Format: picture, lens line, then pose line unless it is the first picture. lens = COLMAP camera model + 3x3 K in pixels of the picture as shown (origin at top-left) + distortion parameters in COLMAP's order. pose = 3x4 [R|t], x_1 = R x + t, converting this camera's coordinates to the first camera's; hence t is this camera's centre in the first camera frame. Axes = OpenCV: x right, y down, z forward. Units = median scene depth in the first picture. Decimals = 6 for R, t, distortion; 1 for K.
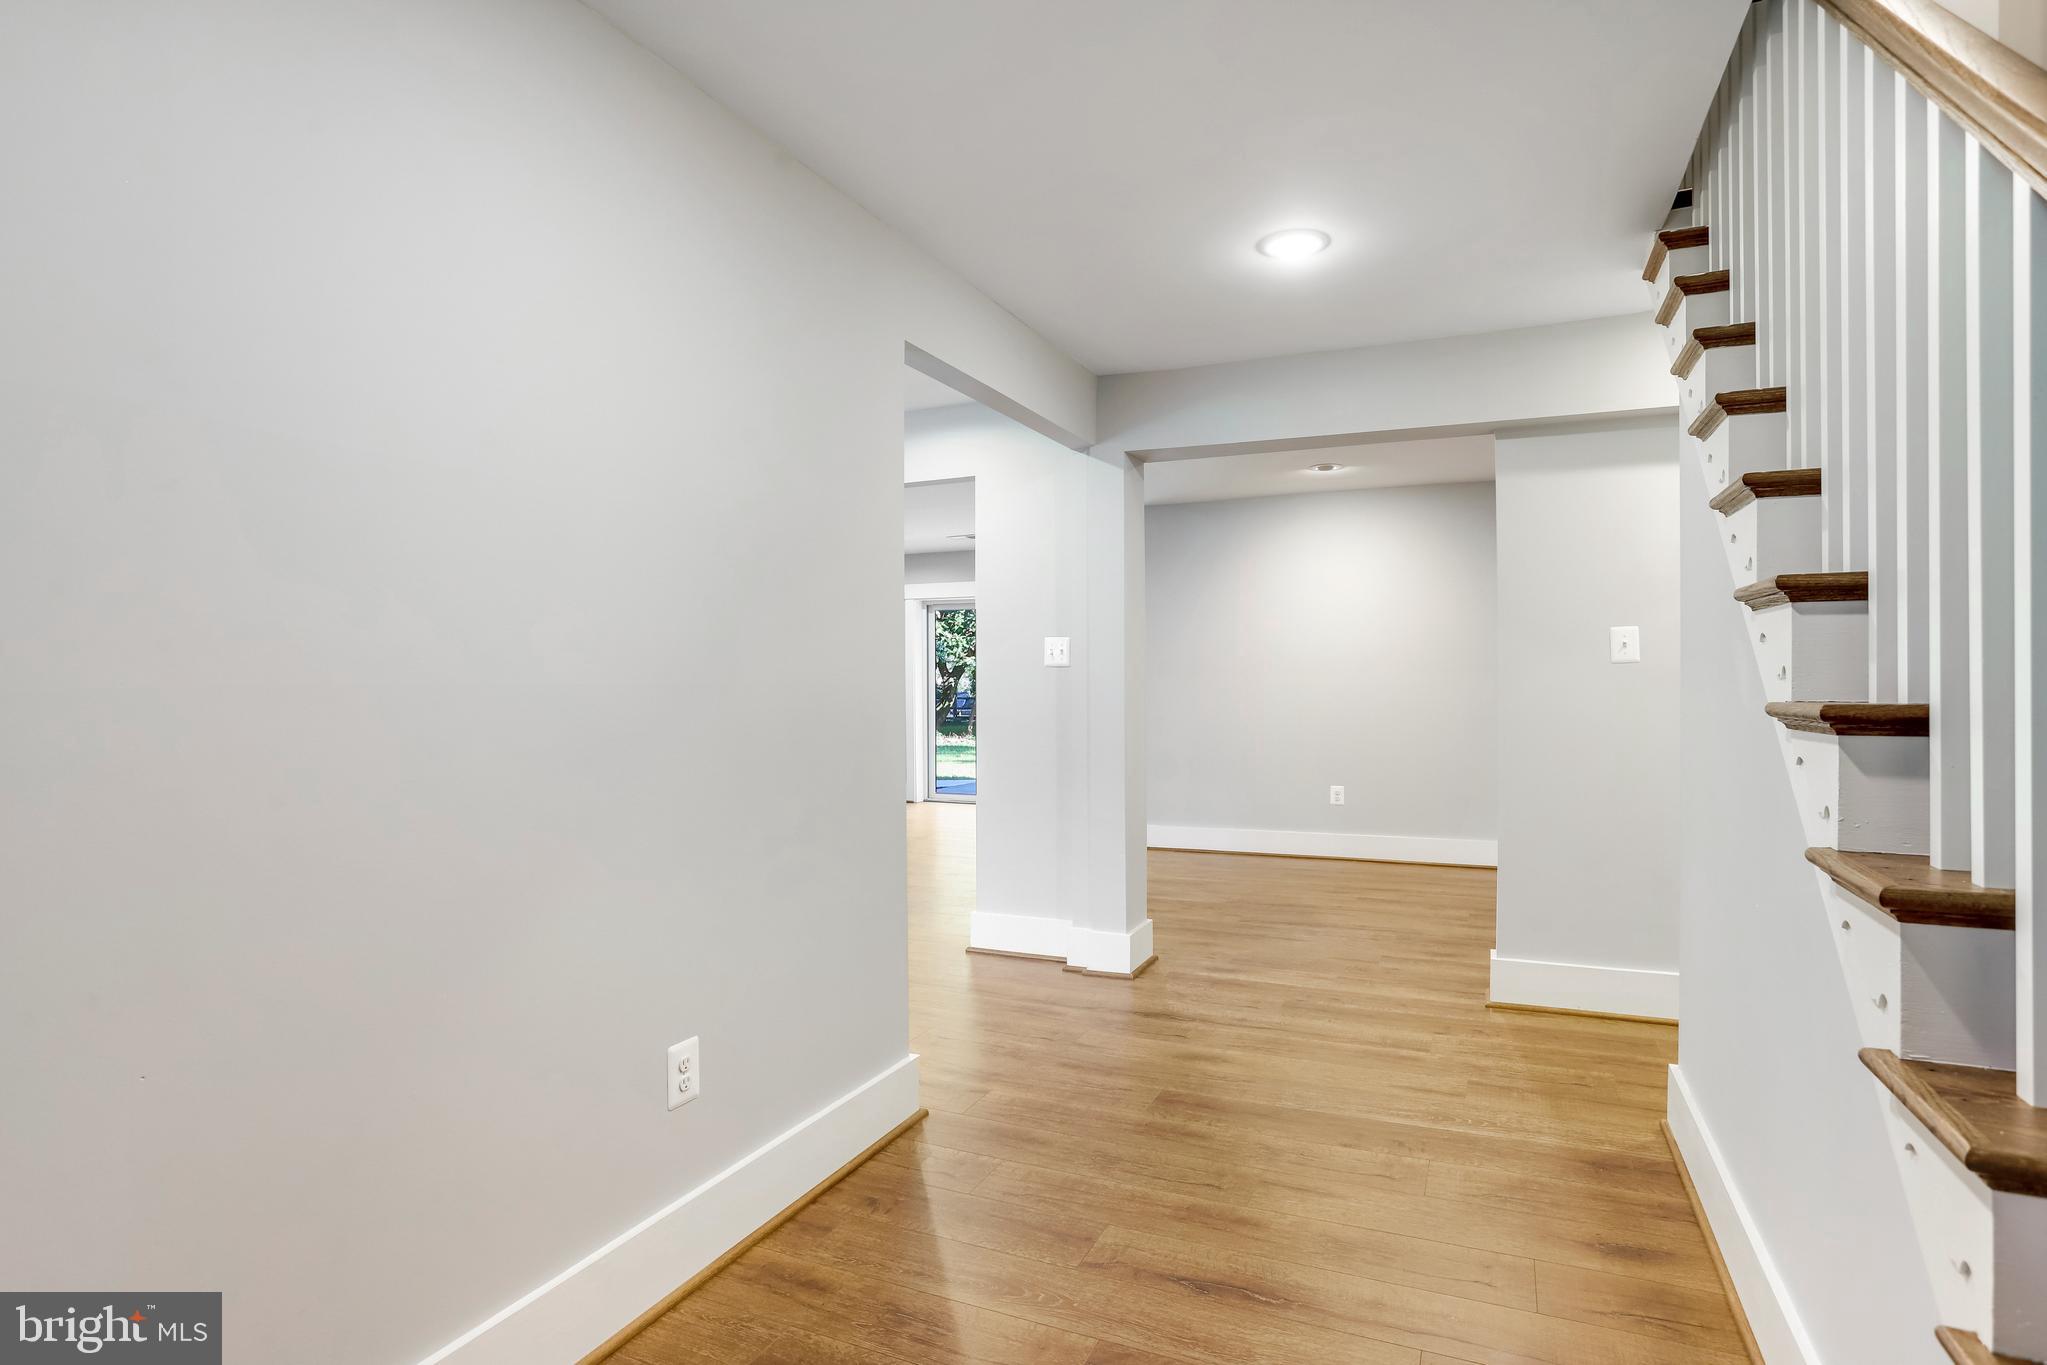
lens RADIAL K [[1065.5, 0, 1083.6], [0, 1065.5, 669.8], [0, 0, 1]] dist [-0.055627, 0.027868]
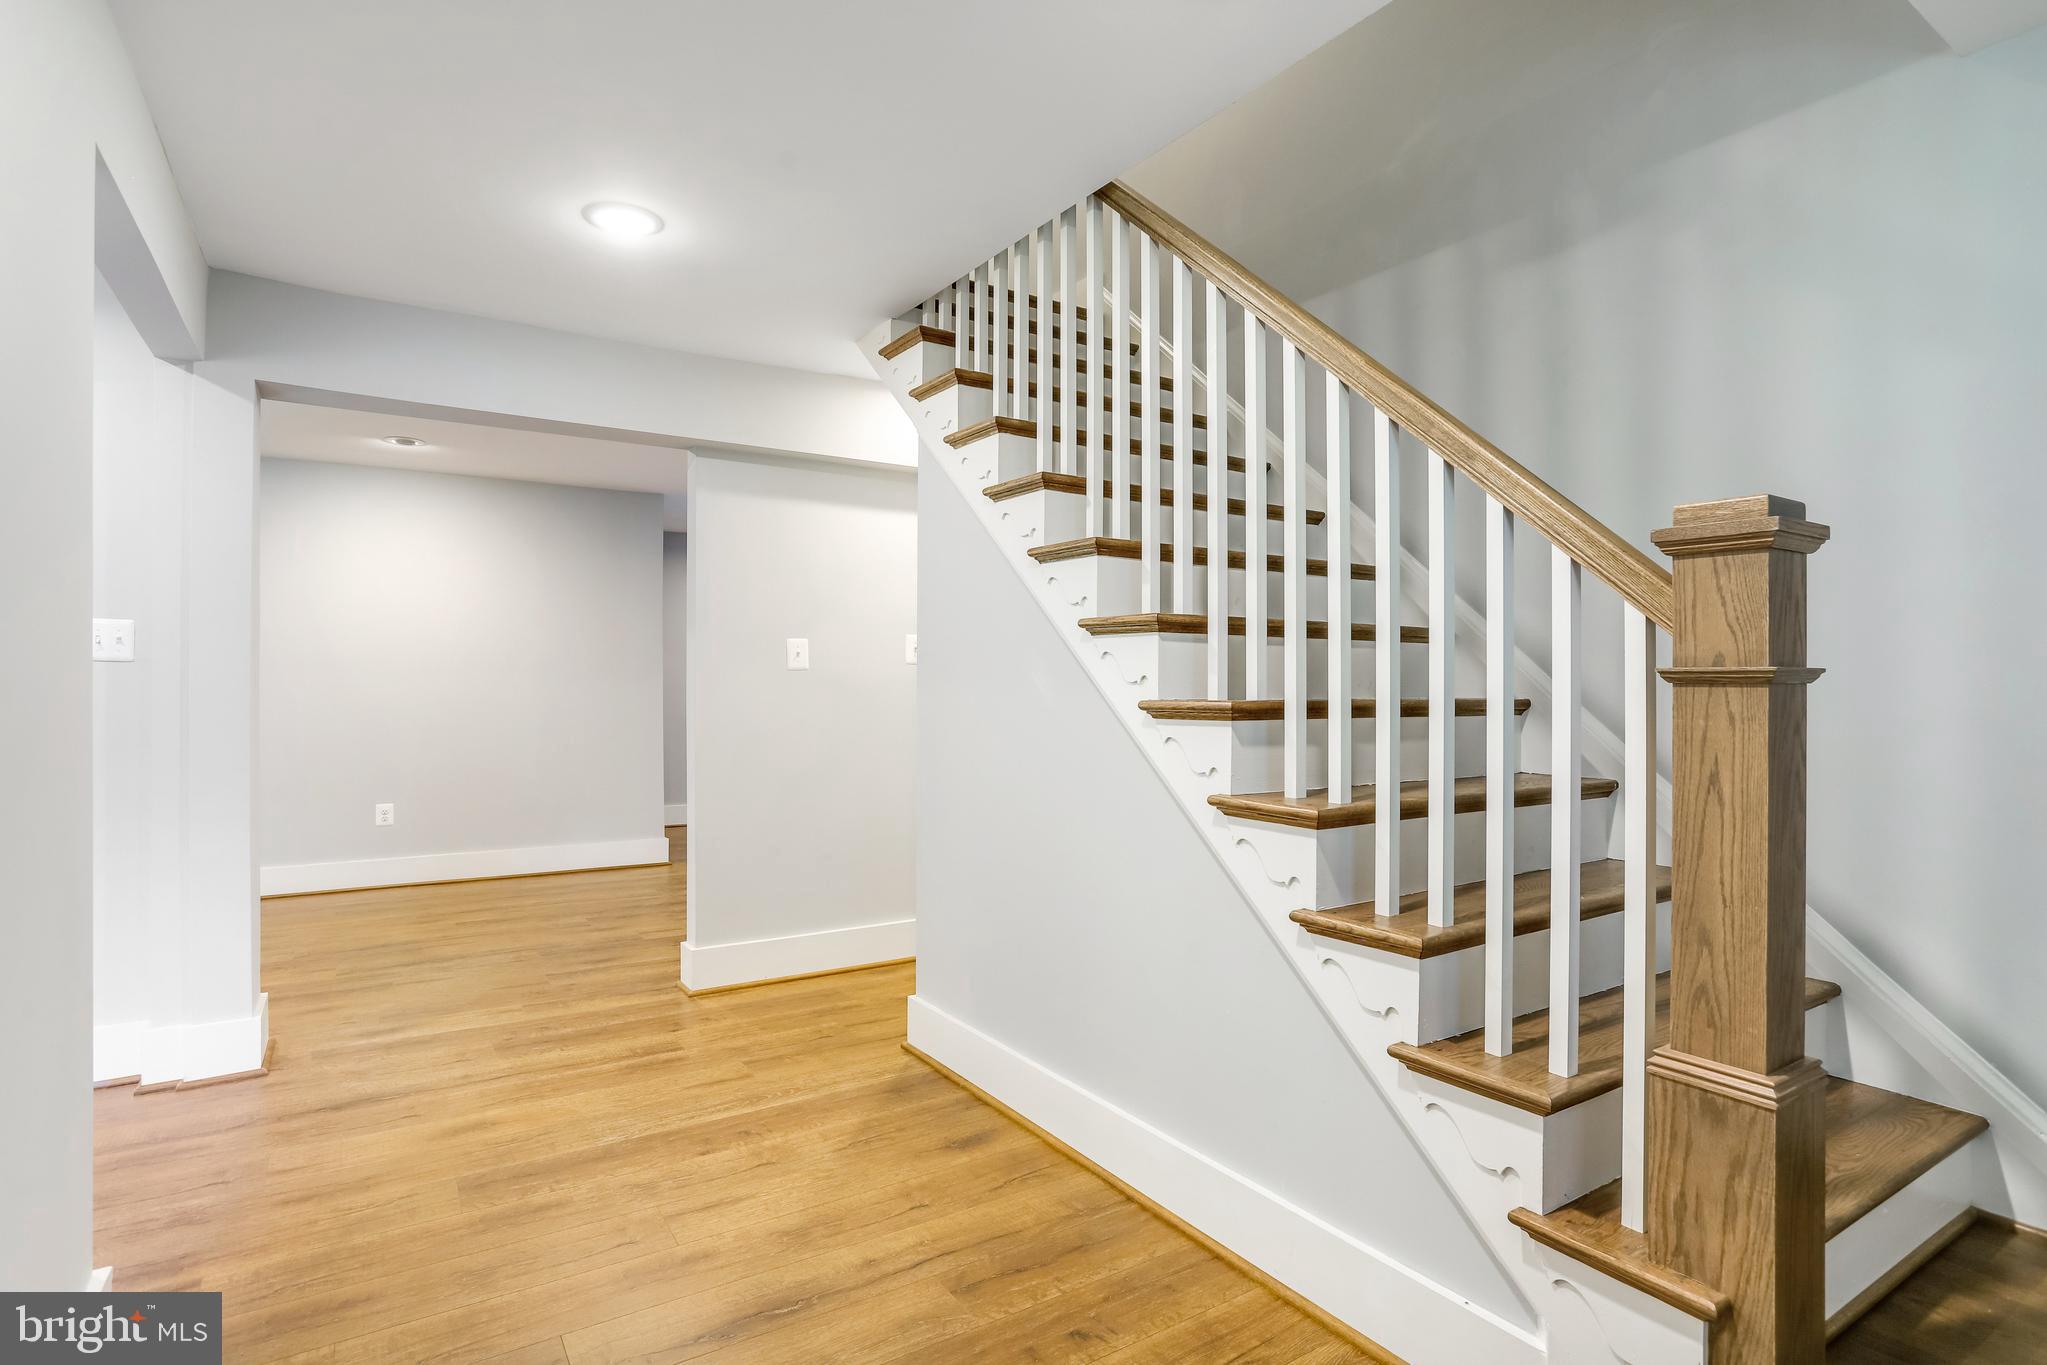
lens RADIAL K [[1040.3, 0, 1018.5], [0, 1040.3, 675.1], [0, 0, 1]] dist [-0.056173, 0.025307]
pose [[0.549147, 0.011723, 0.835644, -0.318523], [-0.011916, 0.999910, -0.006197, 0.003350], [-0.835641, -0.006555, 0.549237, 0.179751]]
